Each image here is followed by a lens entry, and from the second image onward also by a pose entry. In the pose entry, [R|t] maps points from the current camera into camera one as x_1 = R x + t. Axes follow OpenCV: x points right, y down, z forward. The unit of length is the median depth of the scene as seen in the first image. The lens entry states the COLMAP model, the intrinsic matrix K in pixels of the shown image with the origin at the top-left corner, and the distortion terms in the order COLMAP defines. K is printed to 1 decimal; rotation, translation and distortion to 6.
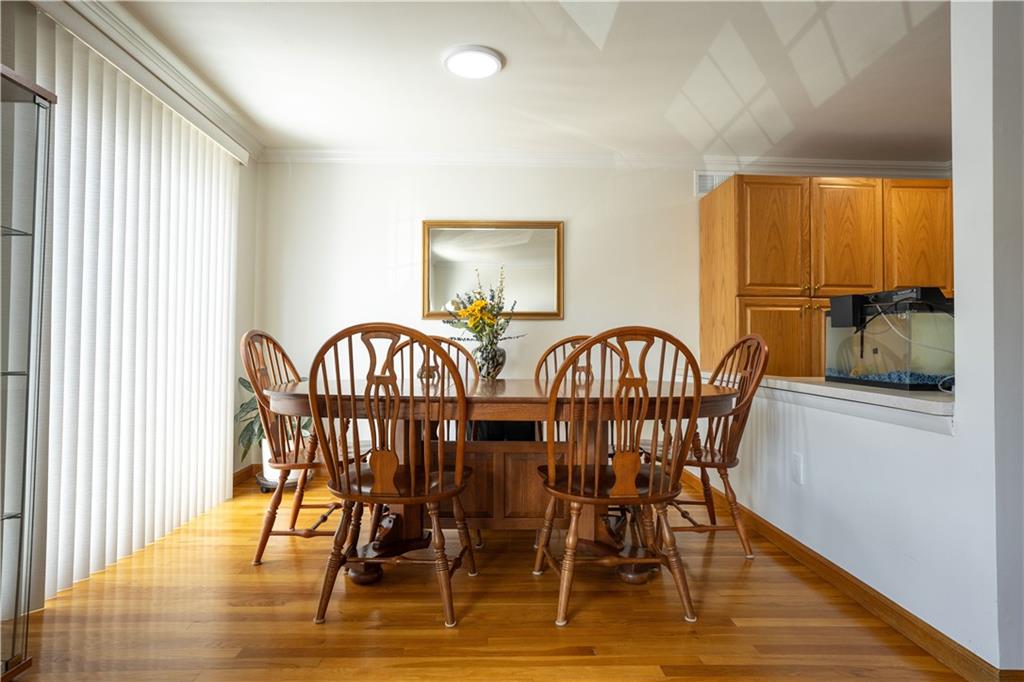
lens RADIAL K [[559.9, 0, 511.7], [0, 559.9, 330.7], [0, 0, 1]] dist [-0.045658, 0.031724]
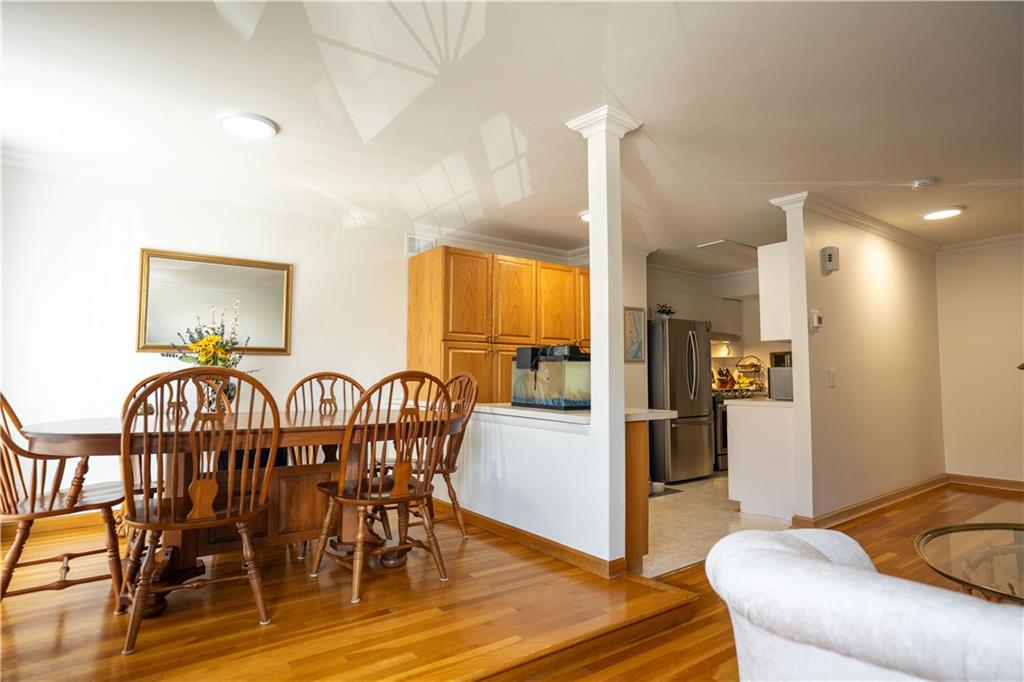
lens RADIAL K [[559.9, 0, 511.7], [0, 559.9, 330.7], [0, 0, 1]] dist [-0.045658, 0.031724]
pose [[0.824714, 0.044062, 0.563831, -0.248865], [-0.016694, 0.998423, -0.053605, -0.024831], [-0.565304, 0.034796, 0.824148, -0.195142]]
